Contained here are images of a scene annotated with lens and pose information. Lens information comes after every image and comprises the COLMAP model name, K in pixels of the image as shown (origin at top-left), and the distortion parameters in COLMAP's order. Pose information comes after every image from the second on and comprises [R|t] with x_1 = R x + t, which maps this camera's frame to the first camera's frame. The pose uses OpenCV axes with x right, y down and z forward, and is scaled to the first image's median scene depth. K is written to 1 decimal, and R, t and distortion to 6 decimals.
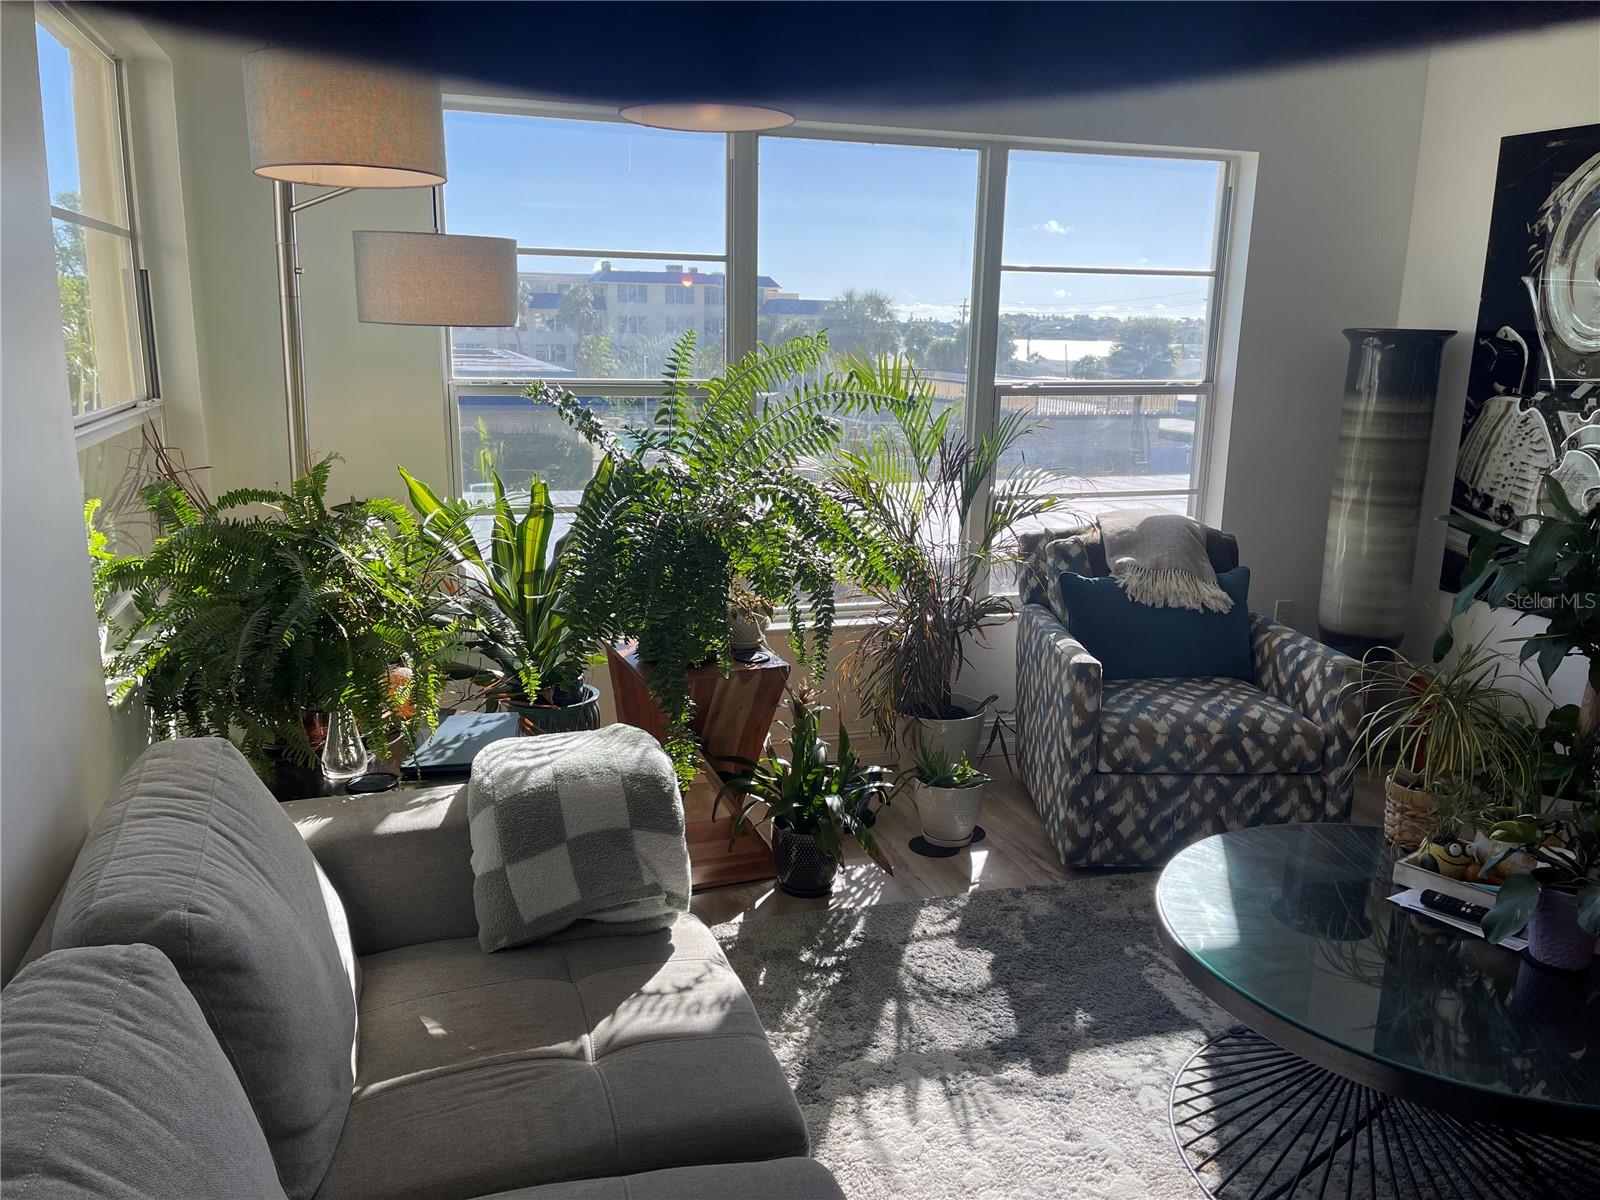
lens RADIAL K [[1210.8, 0, 785.5], [0, 1210.8, 599.0], [0, 0, 1]] dist [0.048752, -0.042439]
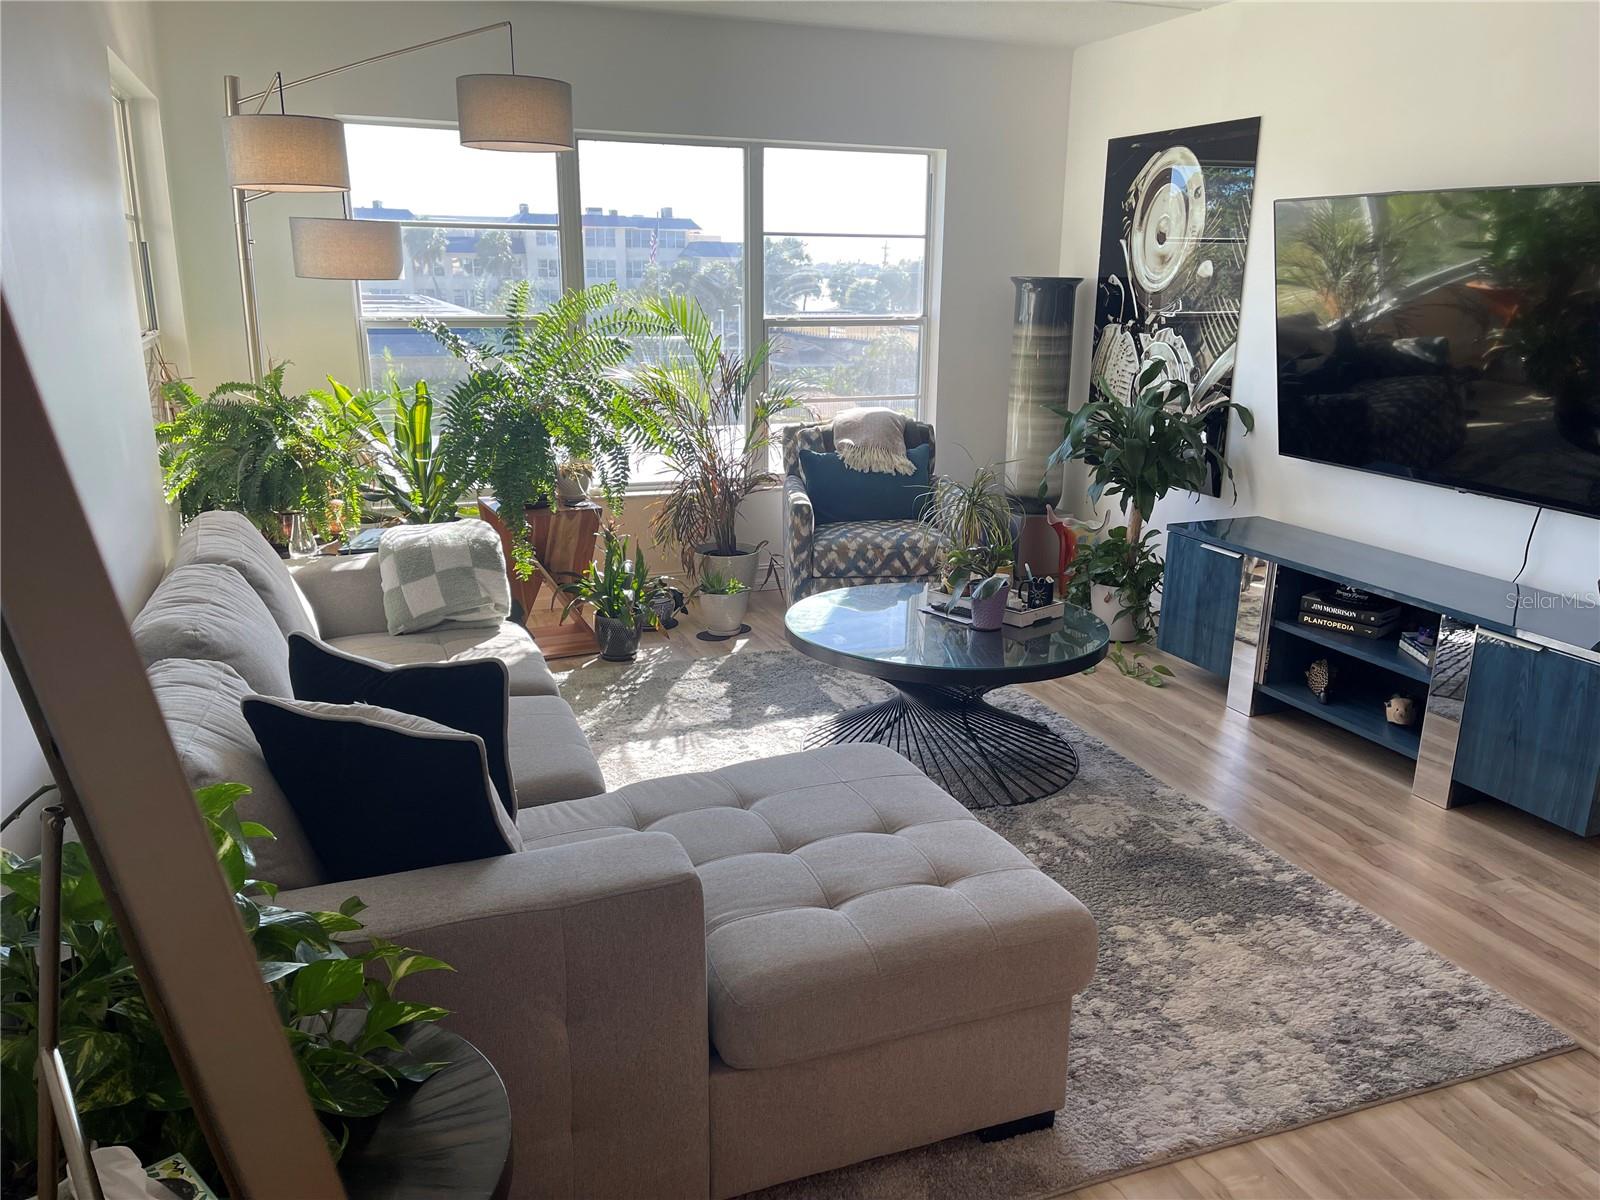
lens RADIAL K [[1210.8, 0, 804.5], [0, 1210.8, 613.7], [0, 0, 1]] dist [0.048752, -0.042439]
pose [[0.997505, -0.025421, 0.065860, 0.148117], [0.021724, 0.998181, 0.056243, 0.103830], [-0.067170, -0.054672, 0.996243, -0.504654]]
